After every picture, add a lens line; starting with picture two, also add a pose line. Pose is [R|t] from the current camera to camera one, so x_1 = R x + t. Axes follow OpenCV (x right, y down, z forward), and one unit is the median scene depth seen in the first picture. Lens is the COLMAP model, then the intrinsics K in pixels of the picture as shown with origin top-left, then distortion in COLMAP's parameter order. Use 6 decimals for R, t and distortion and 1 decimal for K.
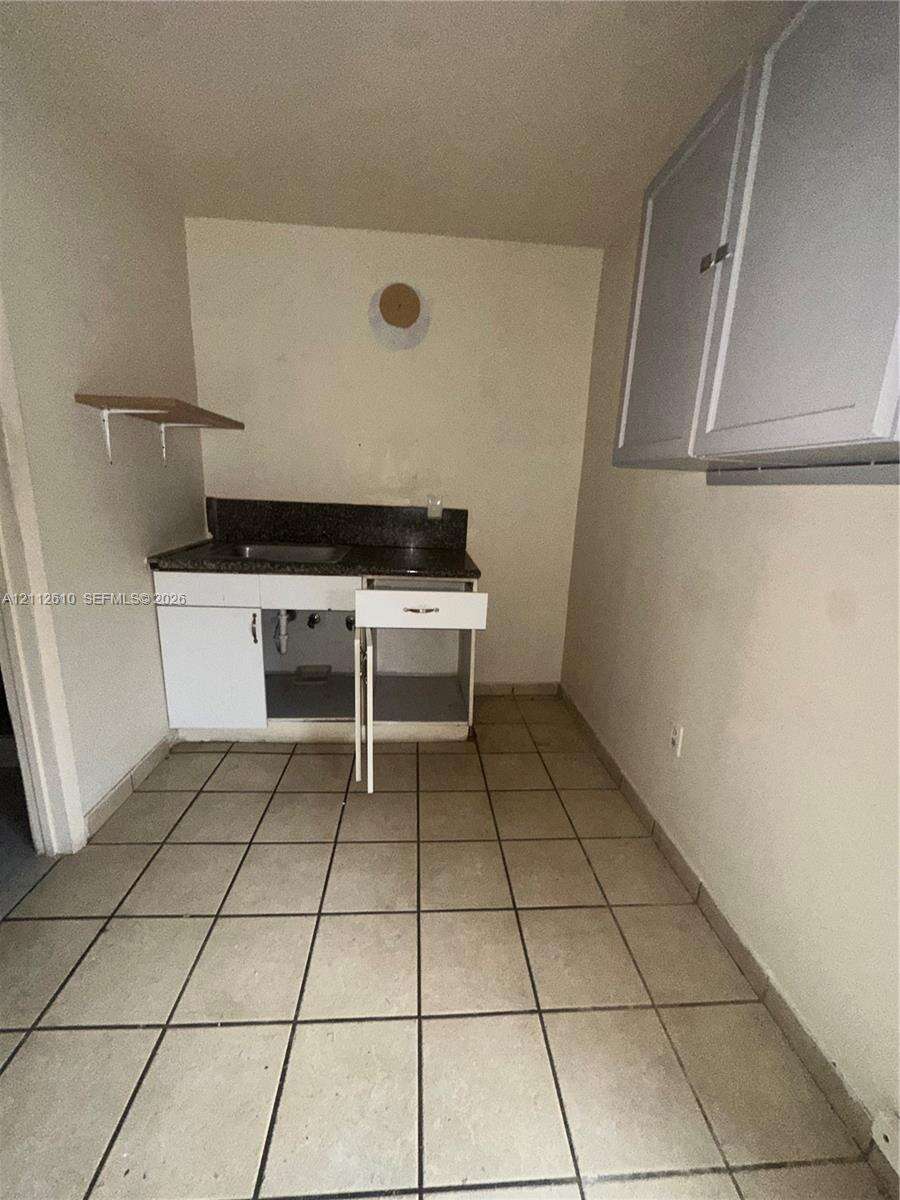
lens RADIAL K [[484.8, 0, 450.9], [0, 484.8, 601.4], [0, 0, 1]] dist [0.001202, 0.001202]
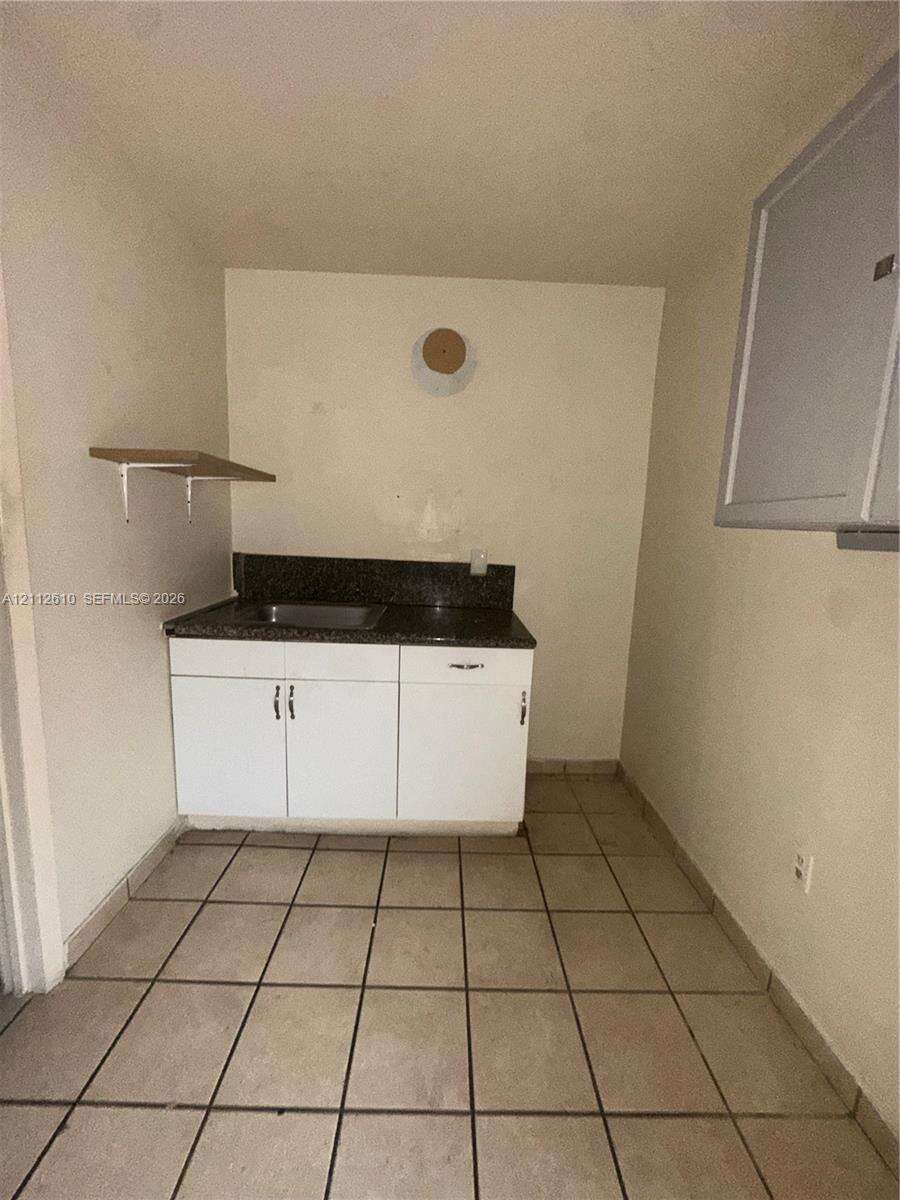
lens RADIAL K [[484.8, 0, 449.0], [0, 484.8, 600.5], [0, 0, 1]] dist [0.001202, 0.001202]
pose [[0.998294, 0.006366, -0.058042, -0.043170], [-0.011389, 0.996176, -0.086625, -0.054650], [0.057269, 0.087138, 0.994549, 0.123764]]
